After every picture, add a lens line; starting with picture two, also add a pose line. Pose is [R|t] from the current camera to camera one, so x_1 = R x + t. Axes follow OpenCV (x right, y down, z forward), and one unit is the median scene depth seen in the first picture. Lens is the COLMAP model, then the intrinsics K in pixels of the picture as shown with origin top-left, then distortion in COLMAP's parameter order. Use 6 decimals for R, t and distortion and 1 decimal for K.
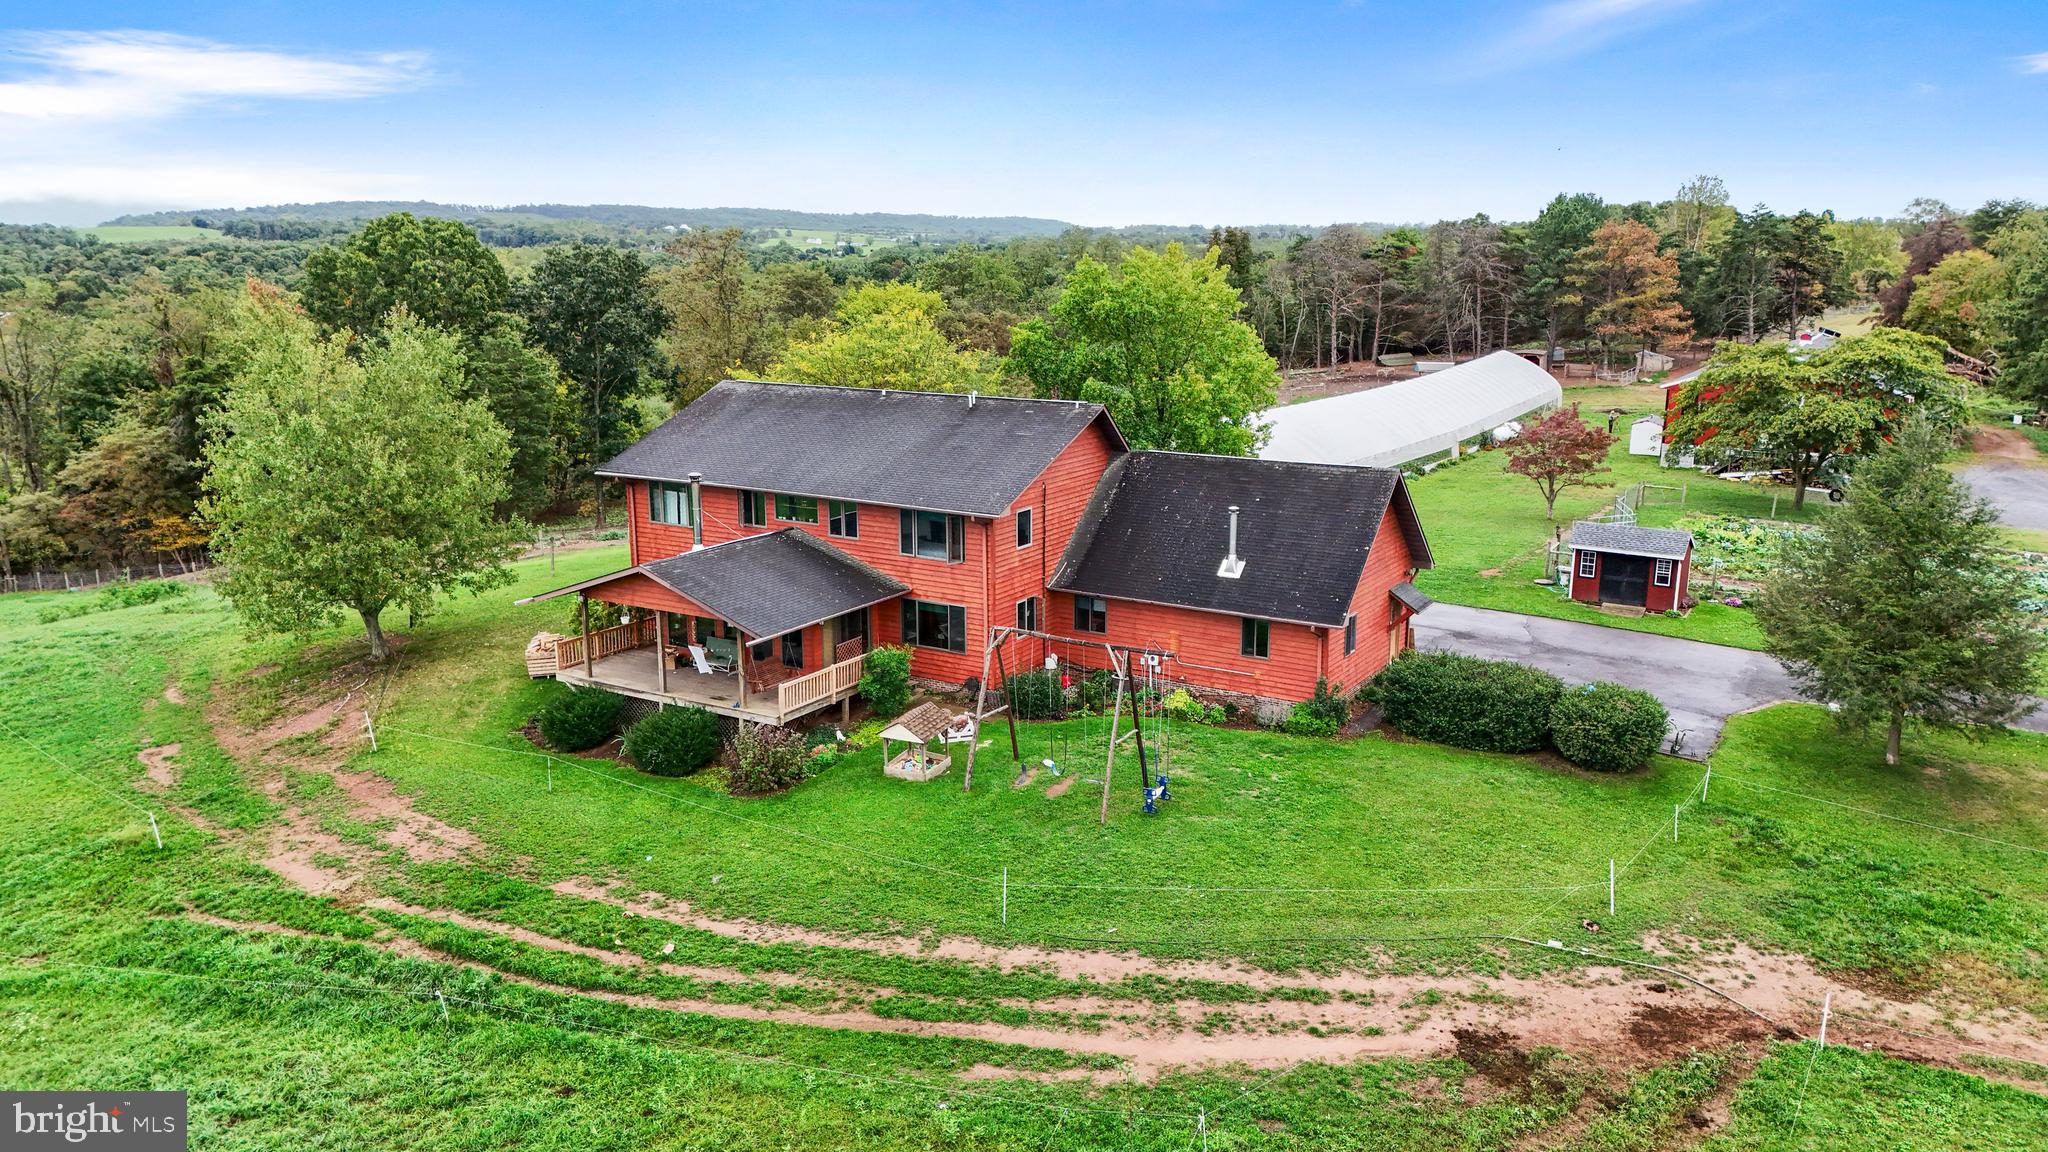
lens RADIAL K [[1499.2, 0, 1016.6], [0, 1499.2, 580.1], [0, 0, 1]] dist [0.098313, -0.121070]
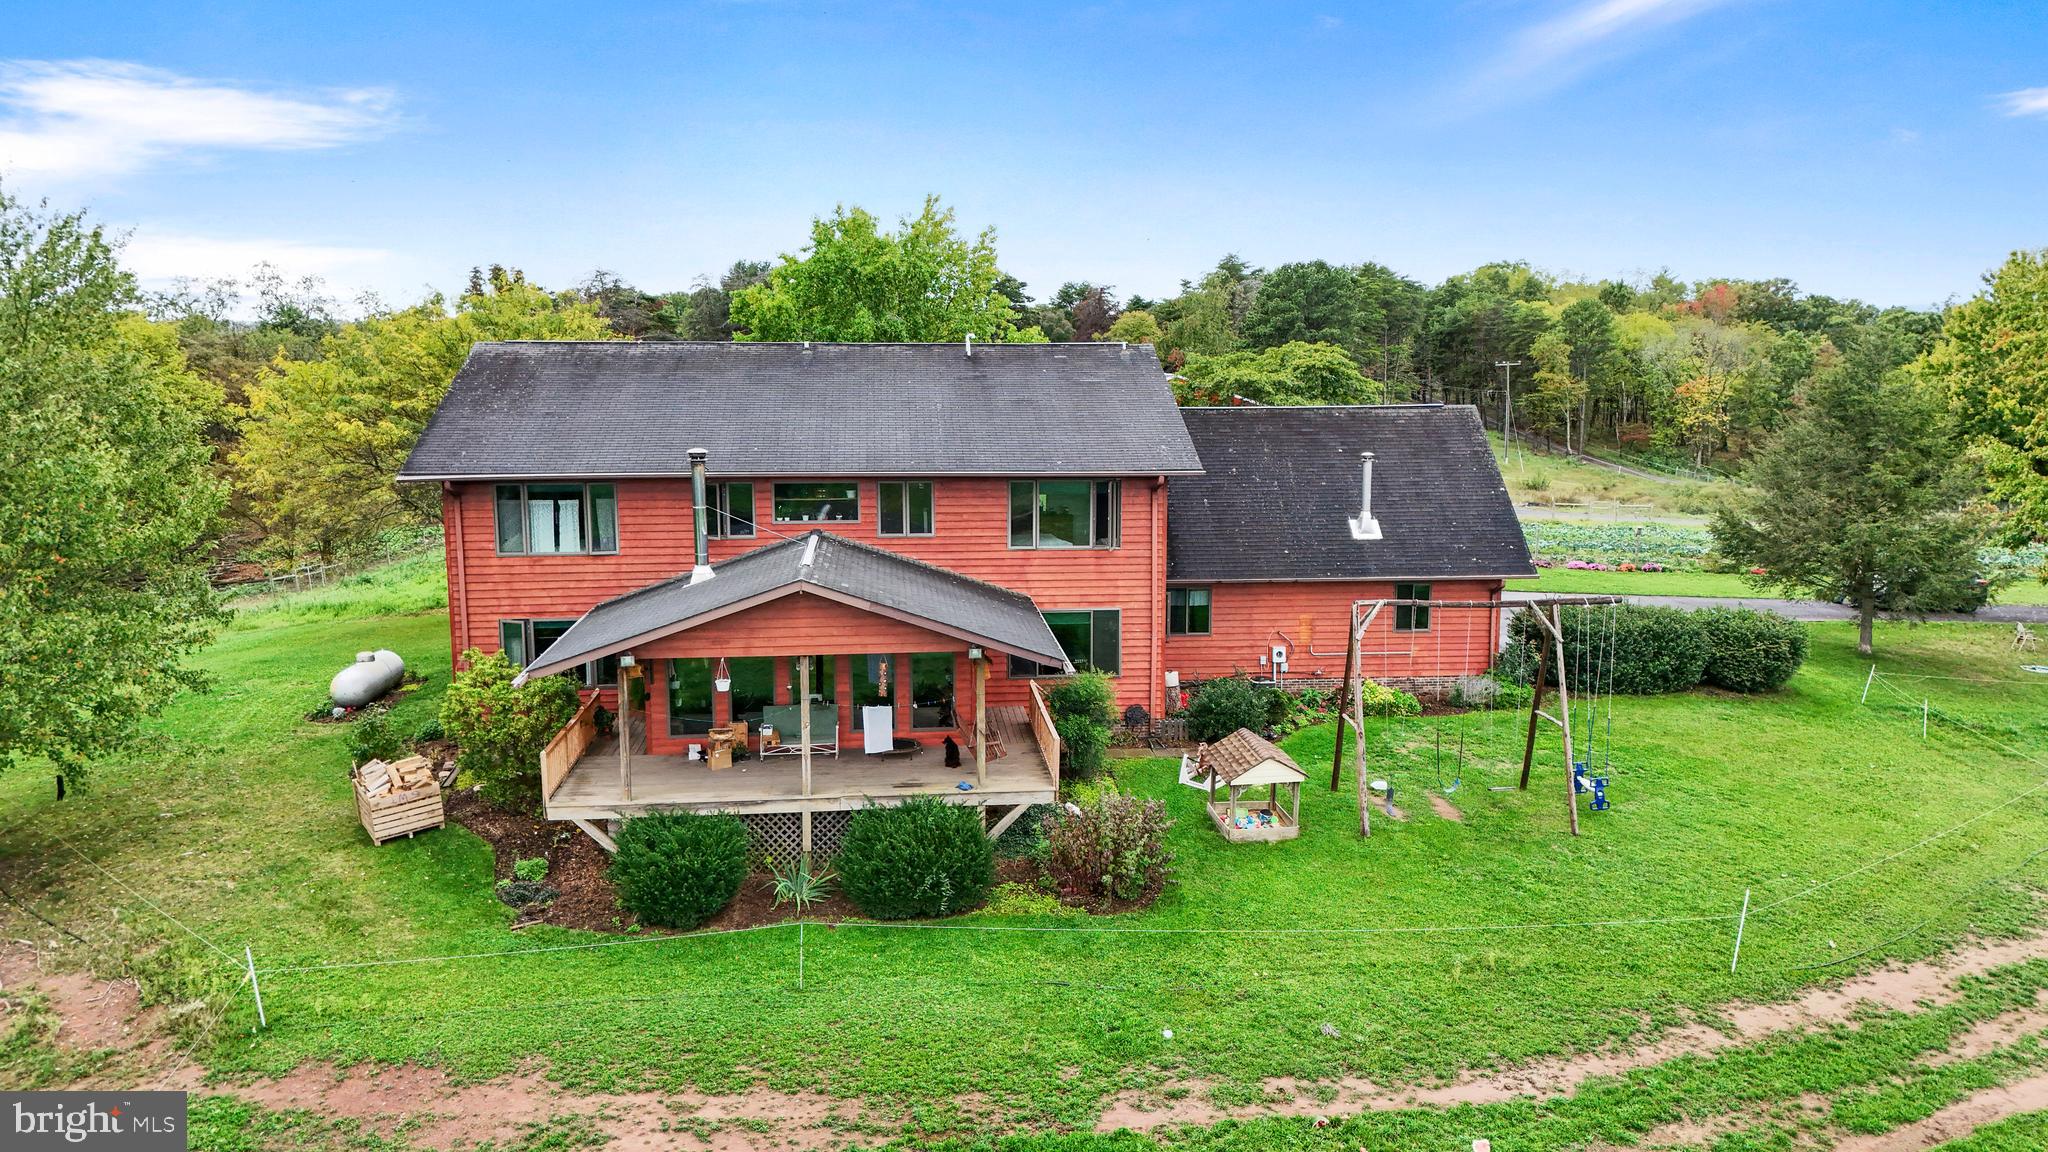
lens RADIAL K [[1508.4, 0, 1024.0], [0, 1508.4, 576.0], [0, 0, 1]] dist [0.077775, -0.077880]
pose [[0.793744, -0.088363, 0.601799, -0.555730], [0.129286, 0.991293, -0.024969, 0.015668], [-0.594353, 0.097624, 0.798257, 0.492474]]
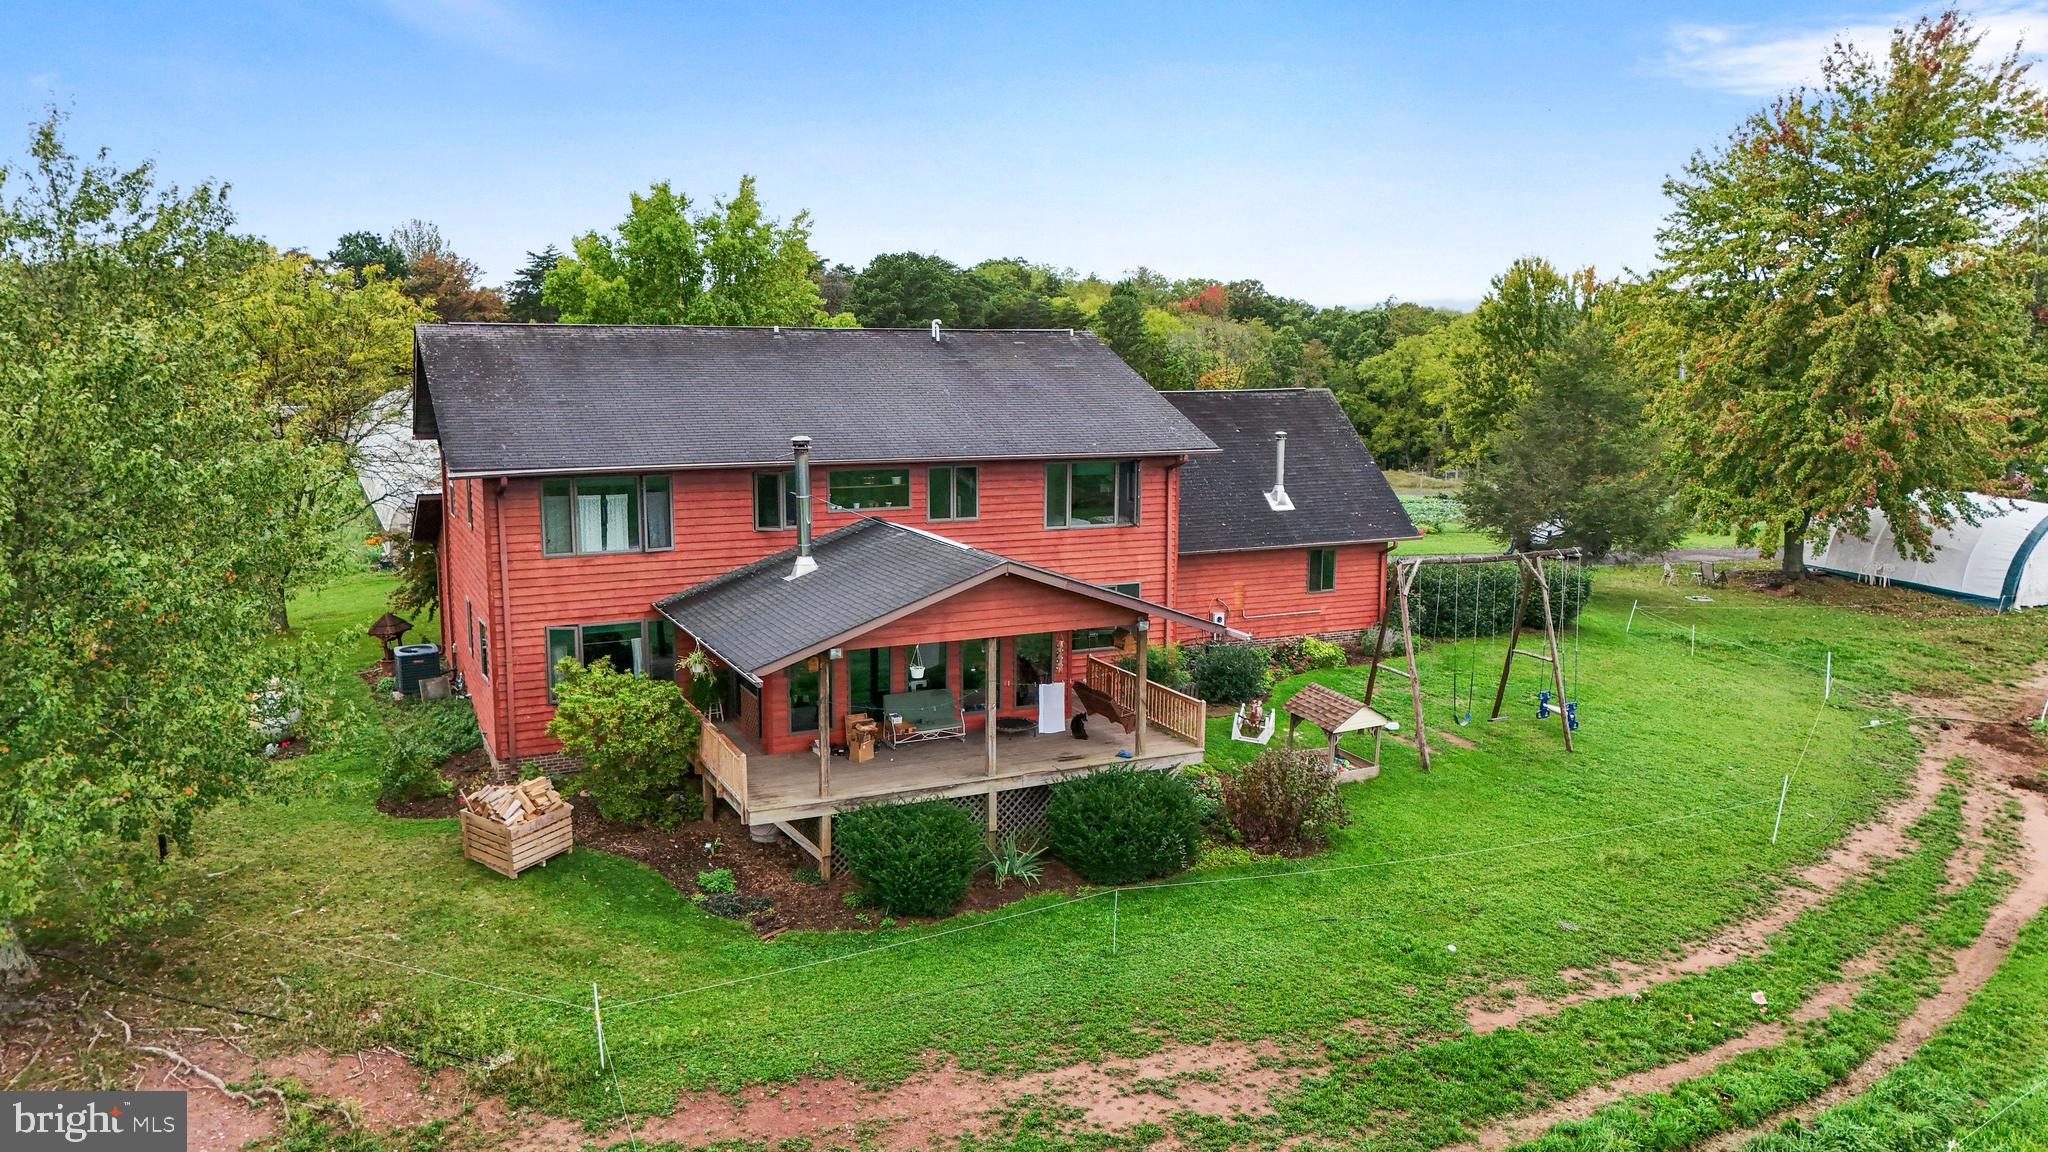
lens RADIAL K [[1508.4, 0, 1024.0], [0, 1508.4, 576.0], [0, 0, 1]] dist [0.077775, -0.077880]
pose [[0.535711, -0.125896, 0.834964, -0.772736], [0.176639, 0.983654, 0.034985, -0.024584], [-0.825720, 0.128745, 0.549192, 0.691118]]
